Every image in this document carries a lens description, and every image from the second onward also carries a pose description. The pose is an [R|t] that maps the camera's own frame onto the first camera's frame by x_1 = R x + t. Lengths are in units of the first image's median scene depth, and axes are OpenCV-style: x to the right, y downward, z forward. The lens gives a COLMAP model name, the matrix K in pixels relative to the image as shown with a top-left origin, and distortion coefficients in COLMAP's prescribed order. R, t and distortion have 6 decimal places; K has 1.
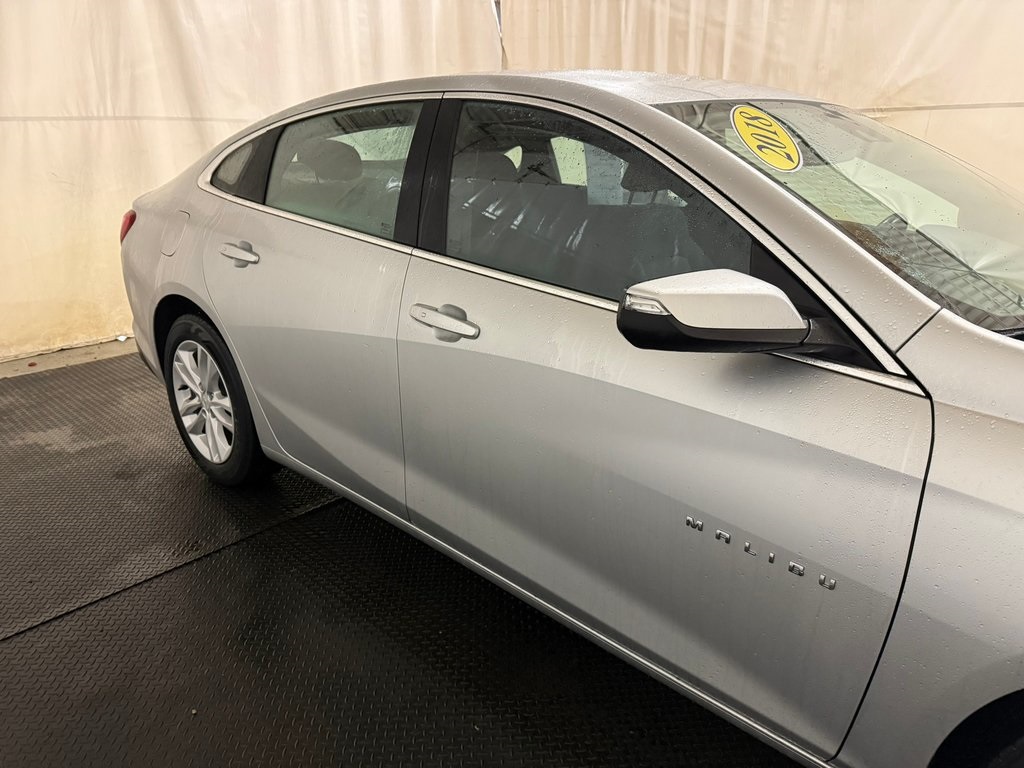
lens RADIAL K [[709.9, 0, 512.0], [0, 709.9, 384.0], [0, 0, 1]] dist [0.044499, -0.065297]
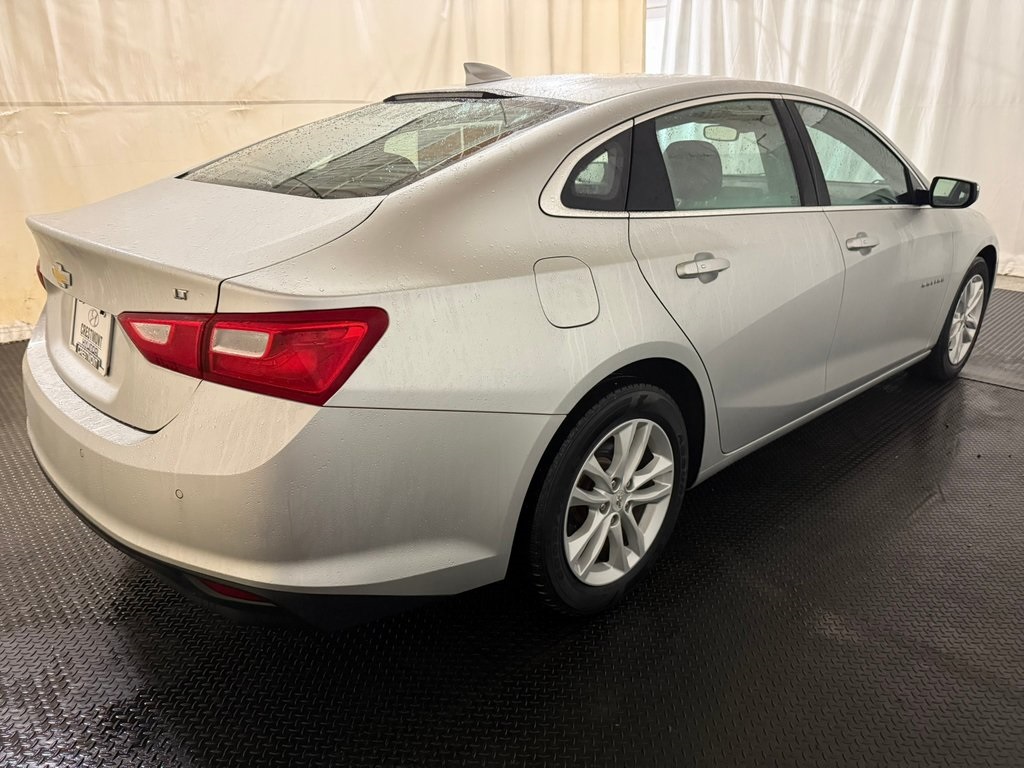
lens RADIAL K [[709.9, 0, 512.0], [0, 709.9, 384.0], [0, 0, 1]] dist [0.044499, -0.065297]
pose [[0.068234, -0.343398, 0.936708, -0.629177], [0.332070, 0.893179, 0.303250, -0.197635], [-0.940784, 0.290360, 0.174977, 0.554651]]
